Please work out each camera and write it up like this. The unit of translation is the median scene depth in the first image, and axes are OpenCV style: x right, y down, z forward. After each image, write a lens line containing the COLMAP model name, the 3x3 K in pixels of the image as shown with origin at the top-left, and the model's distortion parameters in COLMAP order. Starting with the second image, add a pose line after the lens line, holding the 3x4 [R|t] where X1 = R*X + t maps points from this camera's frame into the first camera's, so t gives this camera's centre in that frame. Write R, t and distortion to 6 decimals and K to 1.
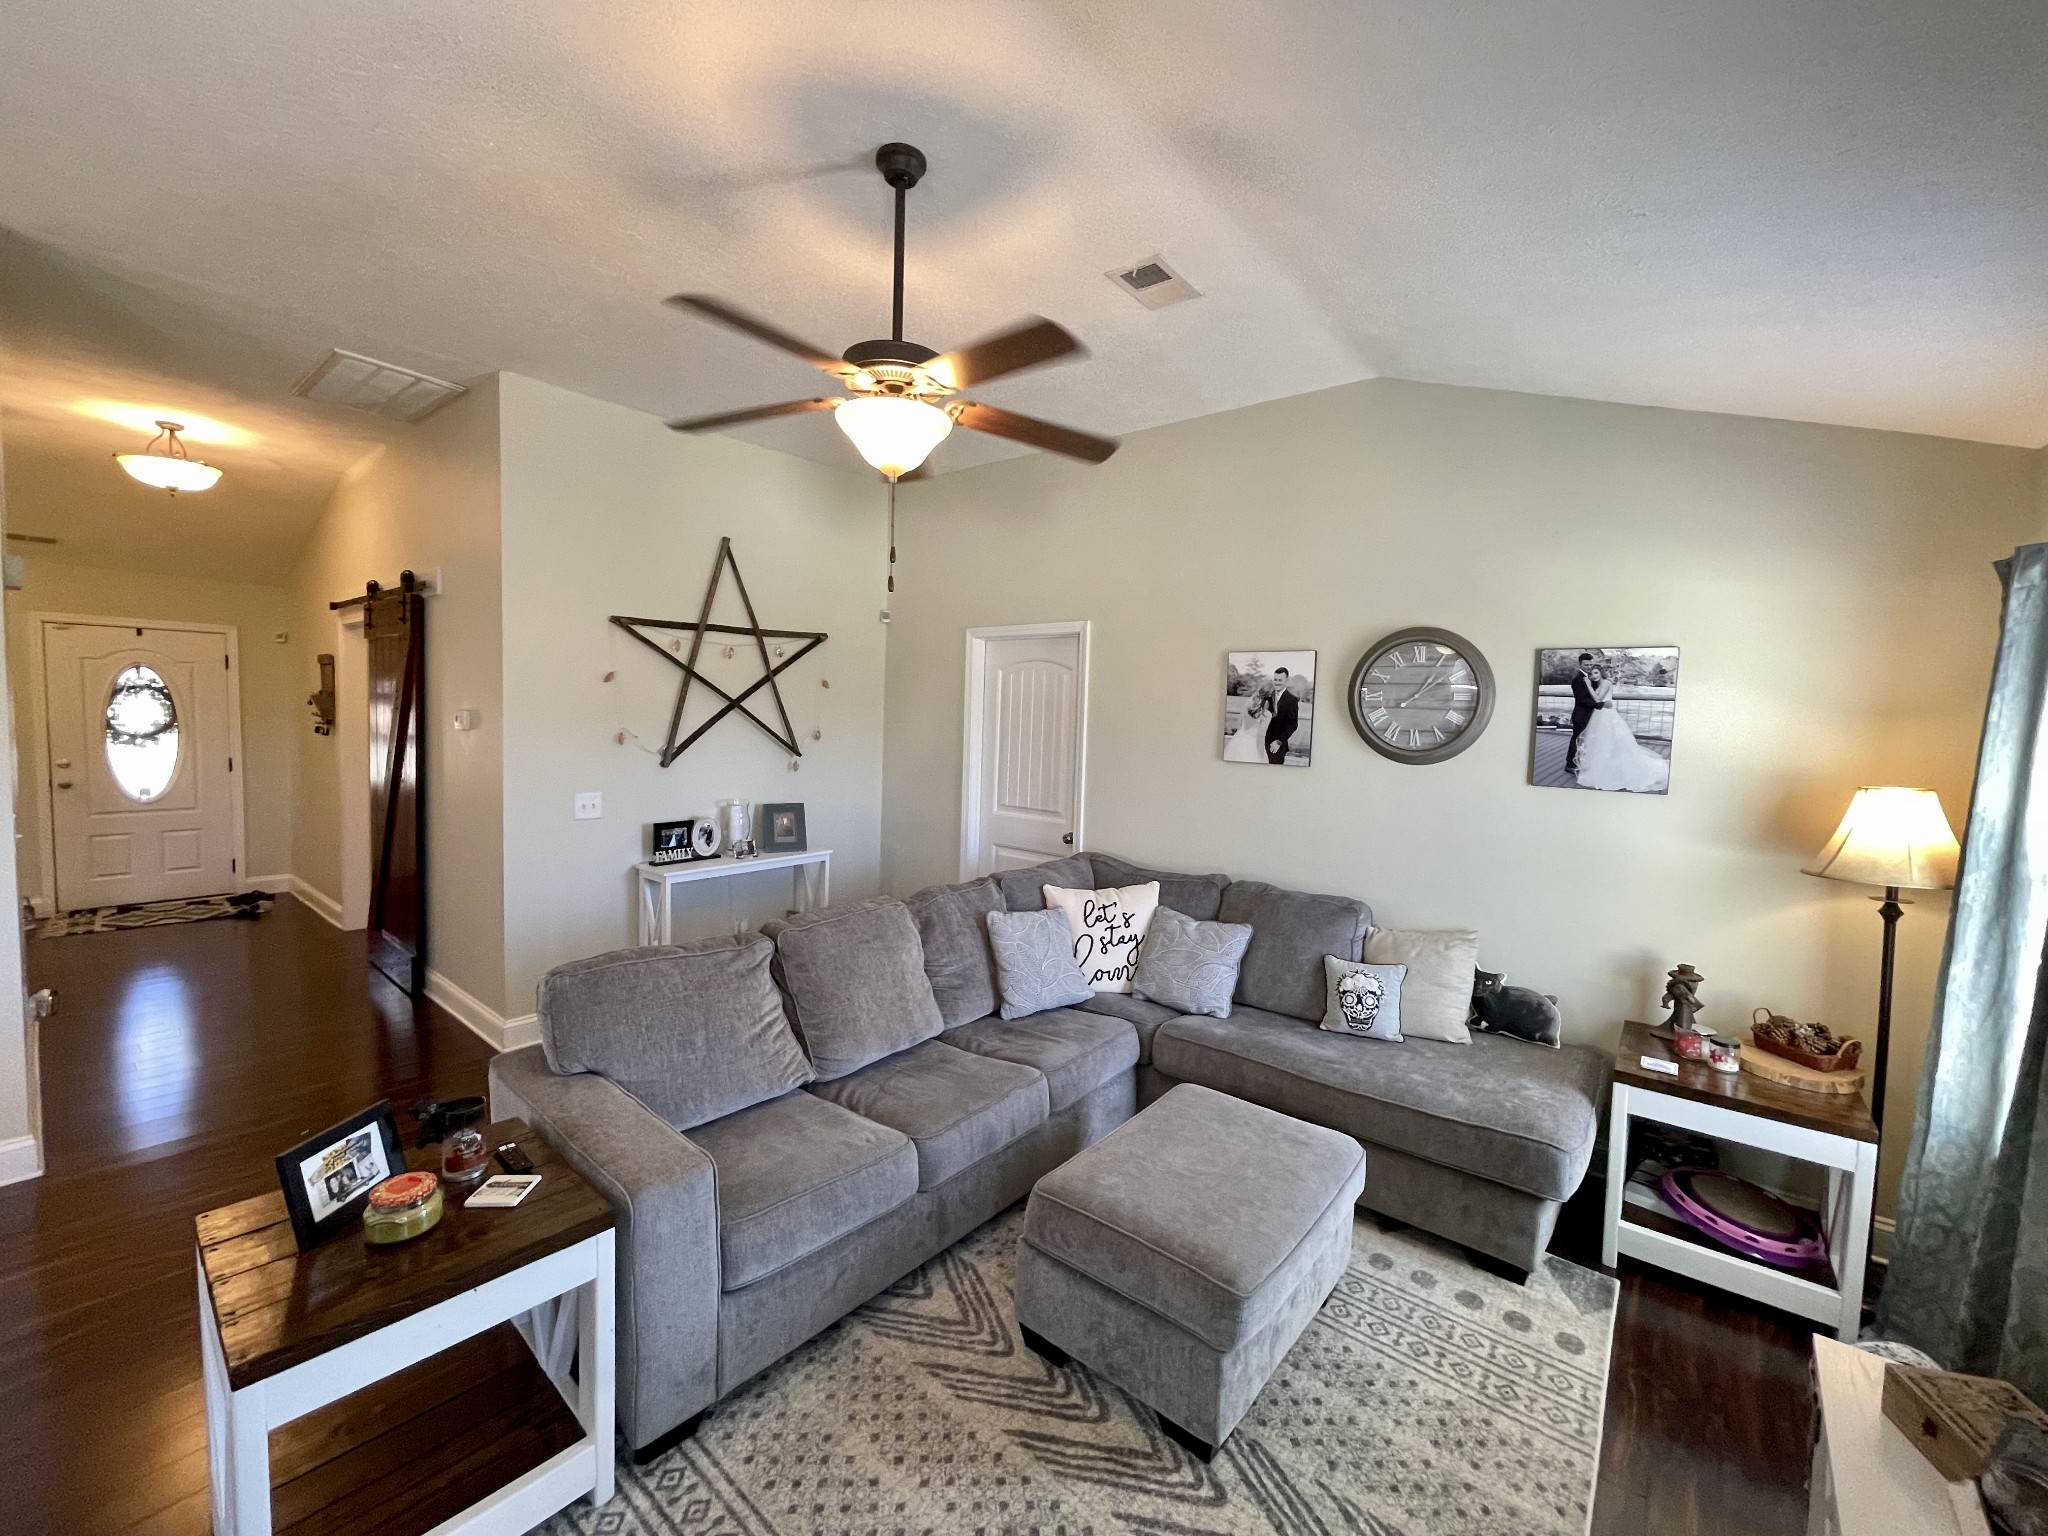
lens RADIAL K [[824.9, 0, 1025.3], [0, 824.9, 767.8], [0, 0, 1]] dist [-0.001061, 0.000240]
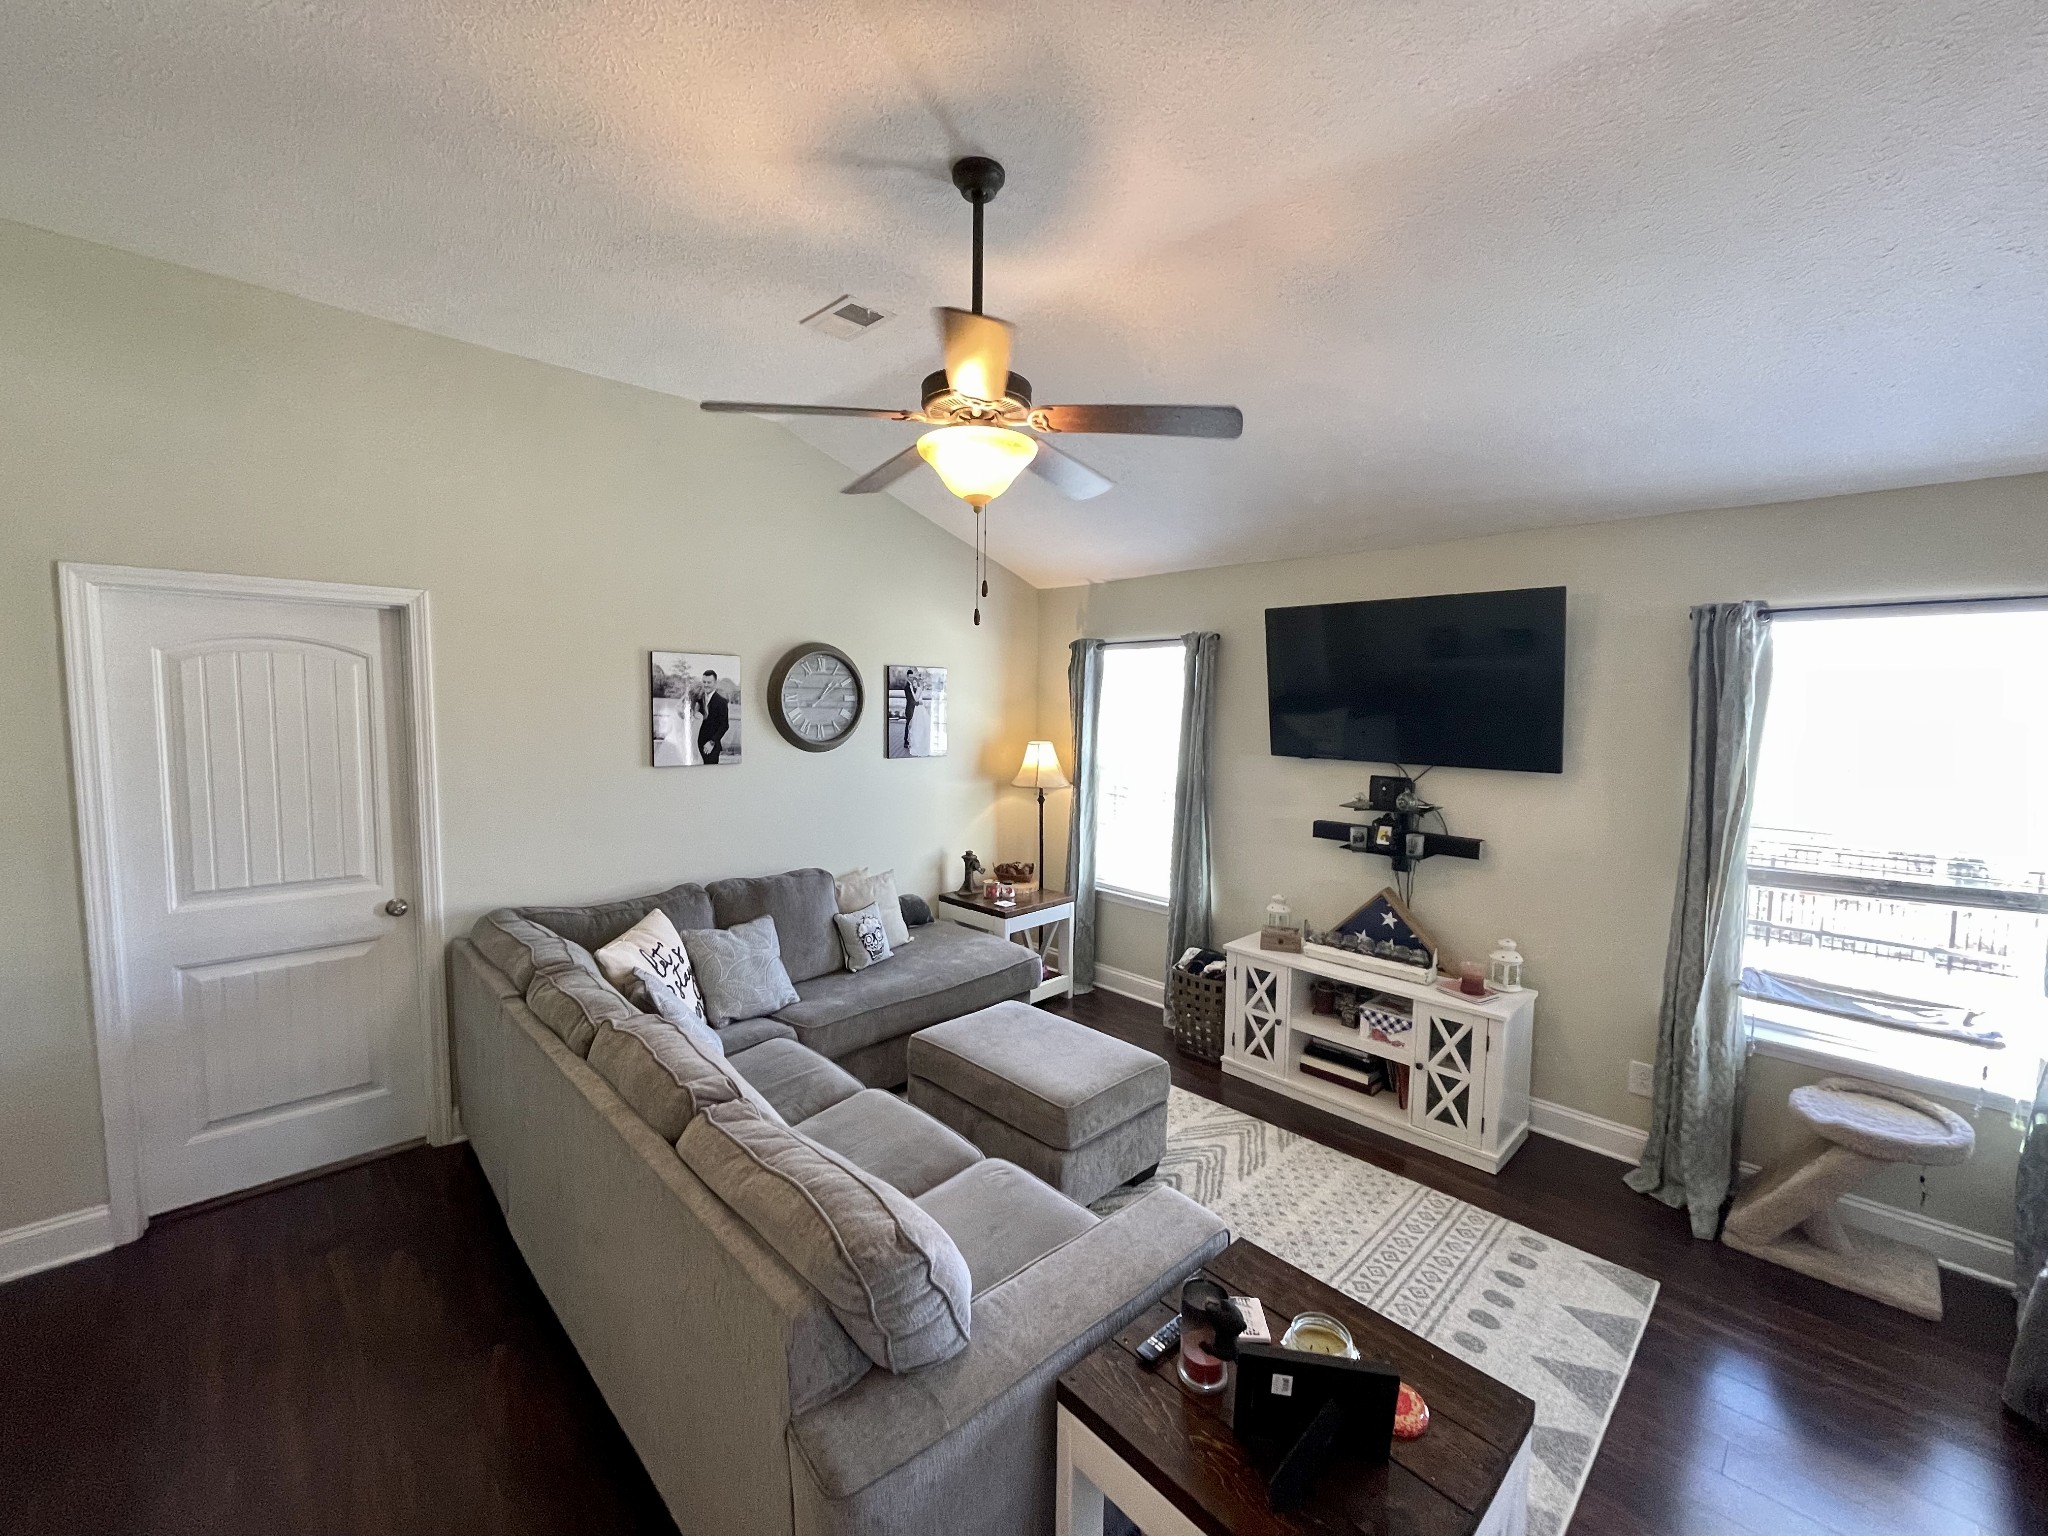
lens RADIAL K [[824.9, 0, 1022.2], [0, 824.9, 763.2], [0, 0, 1]] dist [-0.001061, 0.000240]
pose [[0.107991, -0.106795, 0.988399, -0.826839], [0.056822, 0.993251, 0.101111, -0.108145], [-0.992527, 0.045244, 0.113330, 0.616278]]
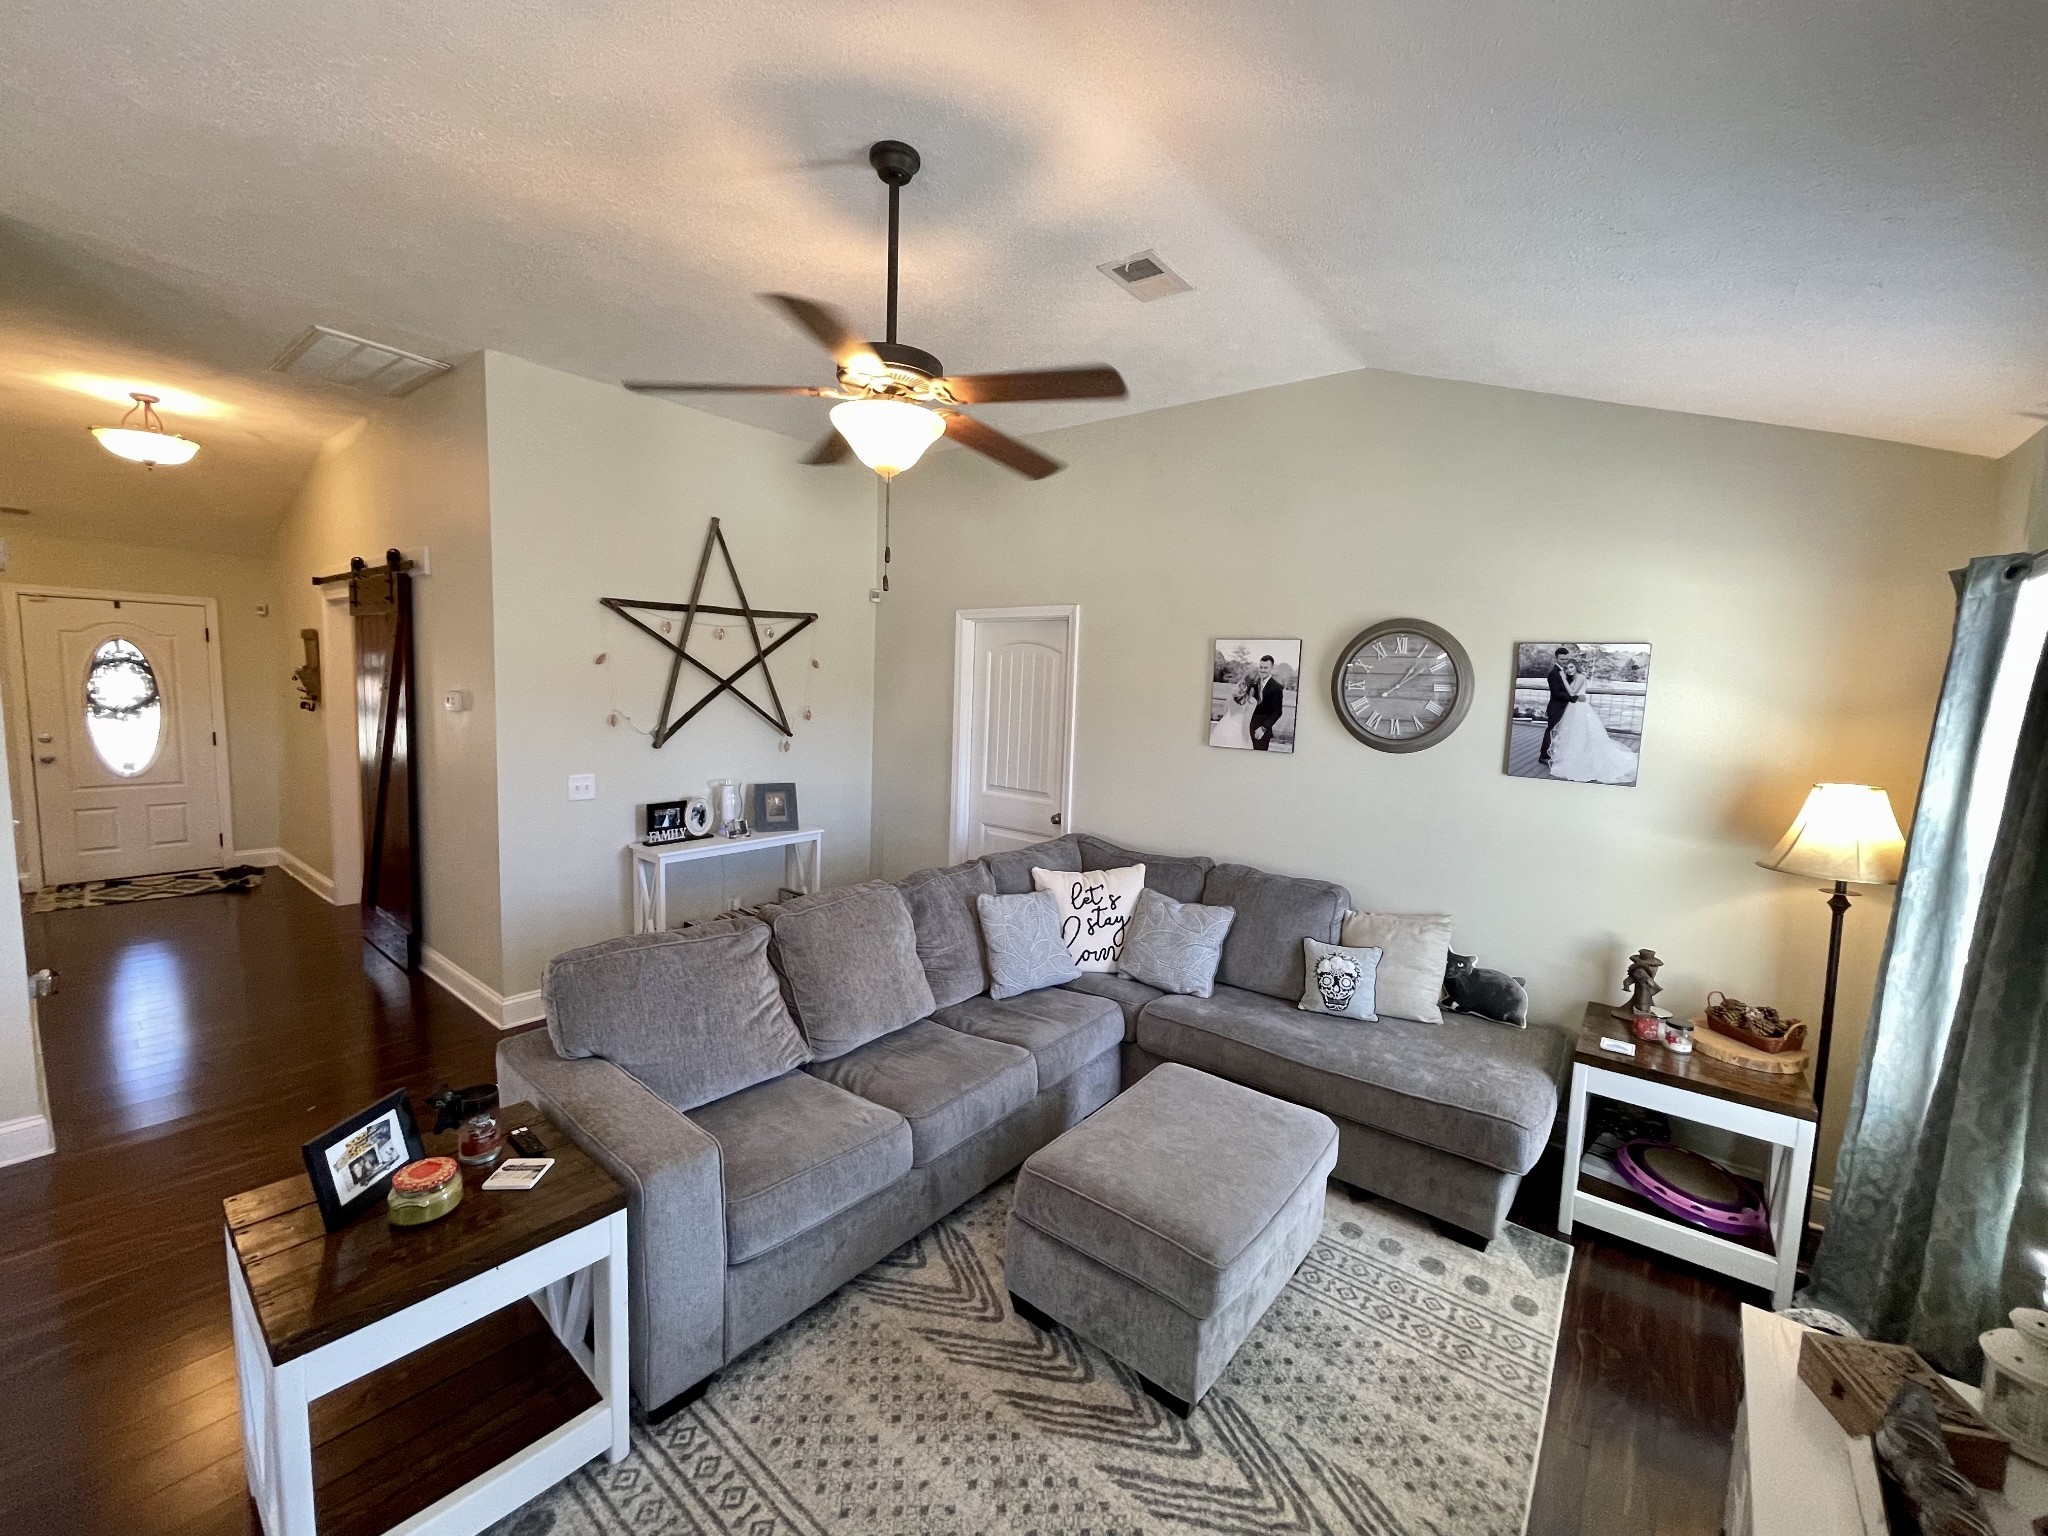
lens RADIAL K [[824.9, 0, 1024.5], [0, 824.9, 767.7], [0, 0, 1]] dist [-0.001061, 0.000240]
pose [[0.999875, 0.004021, 0.015277, -0.004431], [-0.004623, 0.999206, 0.039569, -0.026913], [-0.015106, -0.039634, 0.999100, -0.021069]]
